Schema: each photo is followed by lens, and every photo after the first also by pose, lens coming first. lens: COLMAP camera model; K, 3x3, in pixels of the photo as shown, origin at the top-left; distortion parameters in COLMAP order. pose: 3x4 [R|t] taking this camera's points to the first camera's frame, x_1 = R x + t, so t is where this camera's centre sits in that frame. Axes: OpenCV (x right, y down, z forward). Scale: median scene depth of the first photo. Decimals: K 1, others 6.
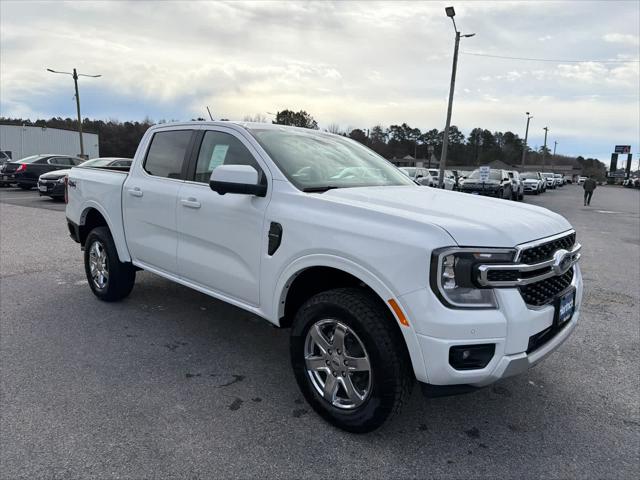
lens RADIAL K [[469.6, 0, 334.9], [0, 469.6, 237.5], [0, 0, 1]] dist [0.023016, -0.038534]
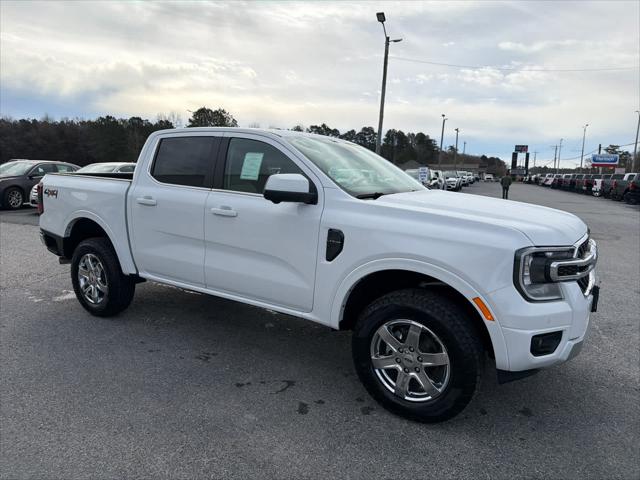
lens RADIAL K [[469.6, 0, 334.9], [0, 469.6, 237.5], [0, 0, 1]] dist [0.023016, -0.038534]
pose [[0.983280, -0.034282, 0.178843, -0.205276], [0.033925, 0.999412, 0.005053, -0.012687], [-0.178911, 0.001099, 0.983865, -0.012075]]
